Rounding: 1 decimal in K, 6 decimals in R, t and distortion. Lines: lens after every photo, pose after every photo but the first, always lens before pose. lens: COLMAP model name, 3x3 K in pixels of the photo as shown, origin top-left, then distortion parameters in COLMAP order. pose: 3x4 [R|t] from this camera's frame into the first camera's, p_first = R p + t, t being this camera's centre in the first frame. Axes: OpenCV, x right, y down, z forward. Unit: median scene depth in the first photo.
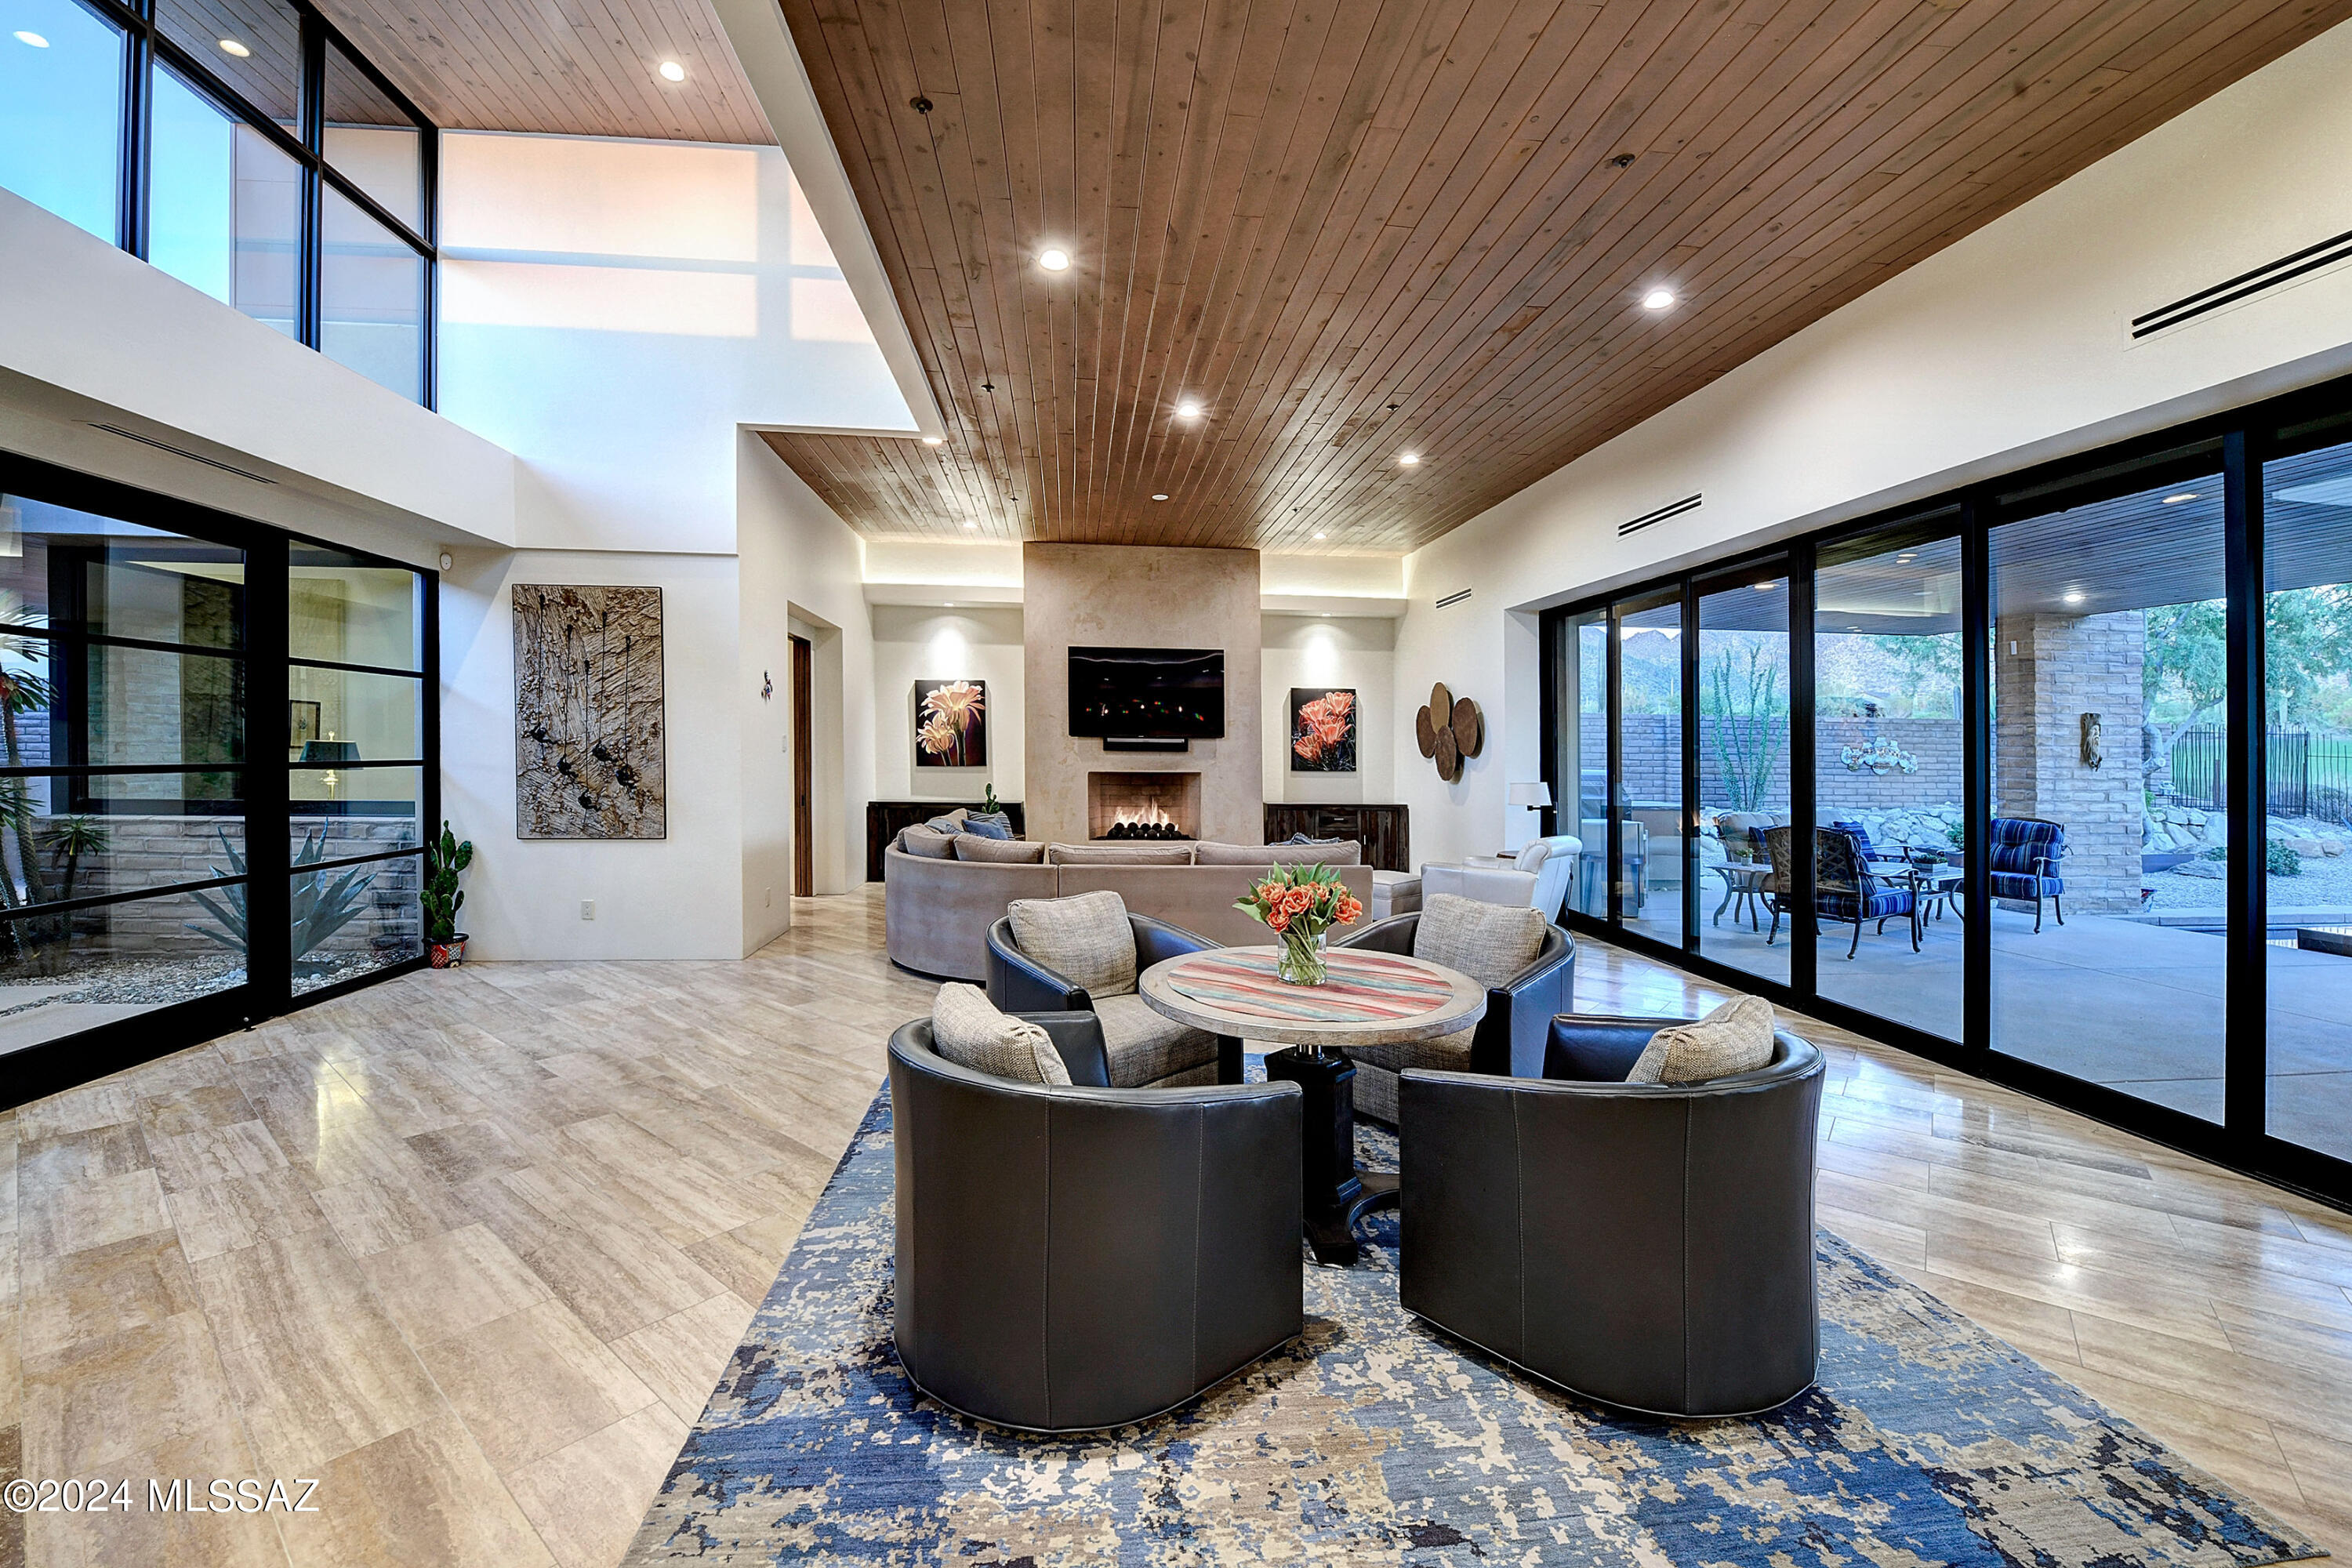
lens RADIAL K [[966.0, 0, 1184.0], [0, 966.0, 760.0], [0, 0, 1]] dist [-0.016727, -0.002660]
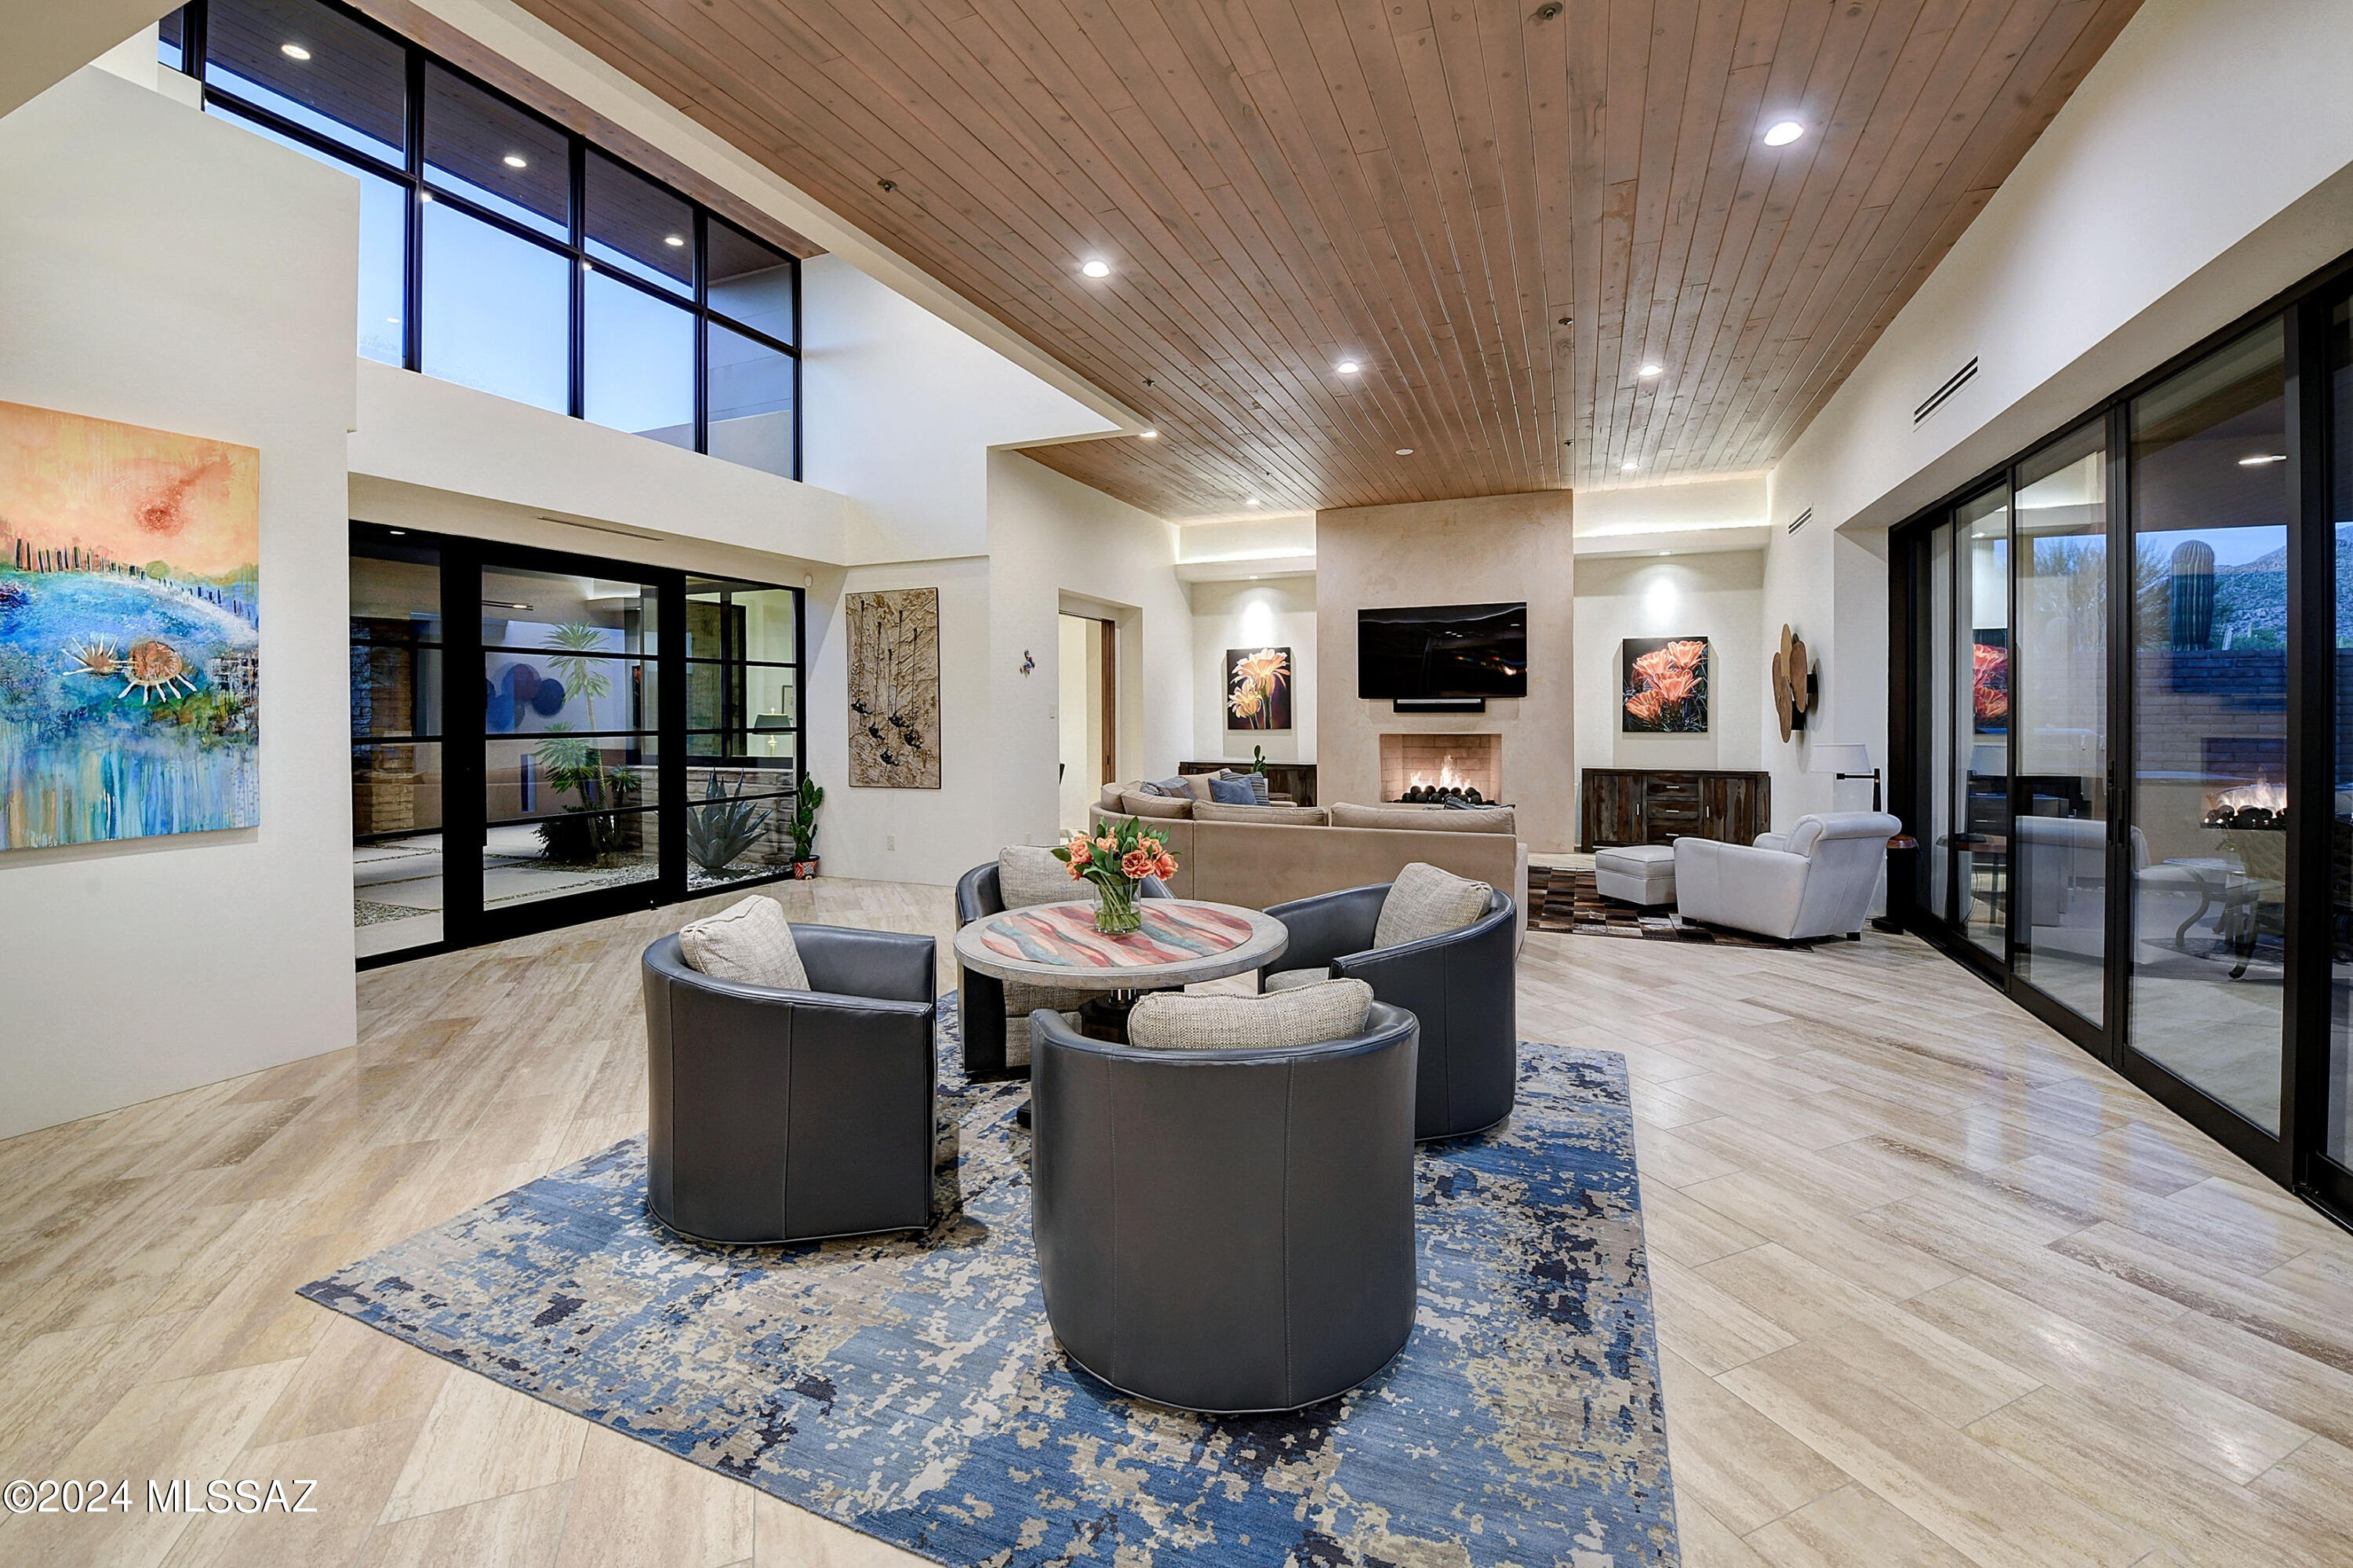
lens RADIAL K [[966.5, 0, 1180.3], [0, 966.5, 708.7], [0, 0, 1]] dist [-0.016727, -0.002660]
pose [[0.878342, -0.018688, -0.477667, 0.335738], [0.010227, 0.999741, -0.020309, 0.006764], [0.477923, 0.012953, 0.878306, 0.052935]]
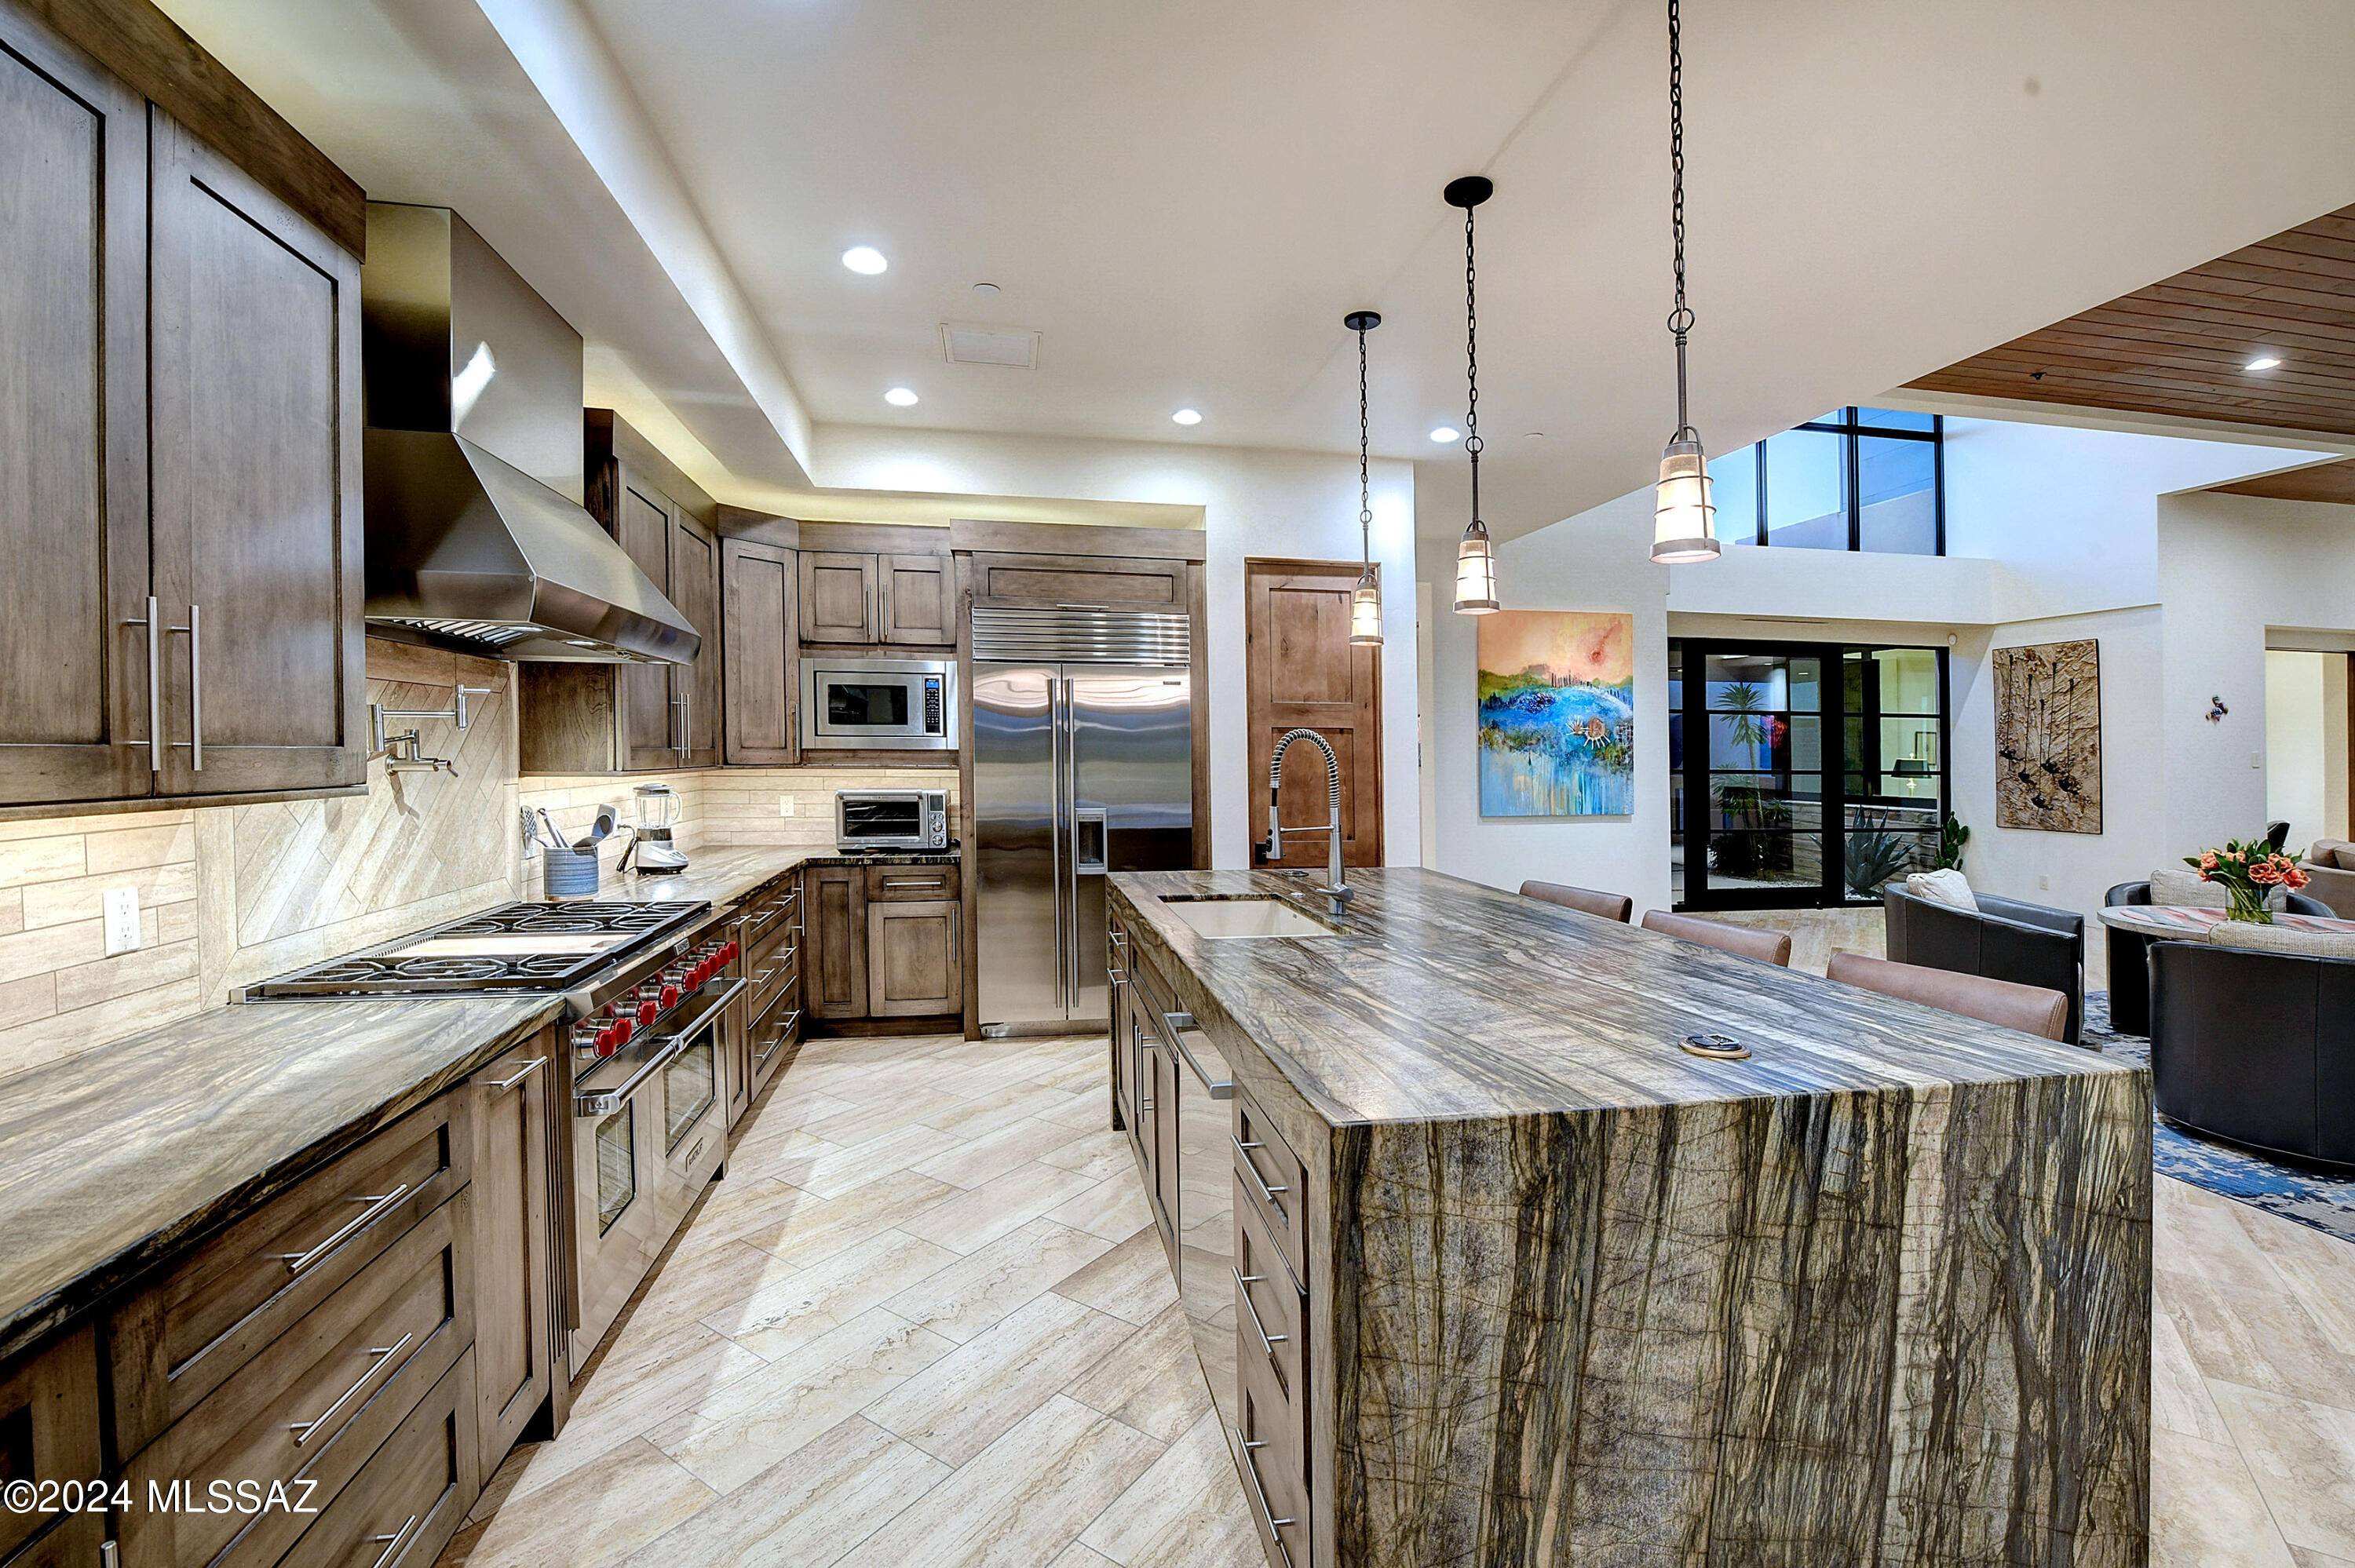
lens RADIAL K [[1037.8, 0, 1192.4], [0, 1037.8, 725.9], [0, 0, 1]] dist [-0.019200, -0.000752]
pose [[0.090347, -0.036388, -0.995245, 0.719089], [-0.021871, 0.999019, -0.038512, 0.016560], [0.995670, 0.025247, 0.089463, -0.333615]]
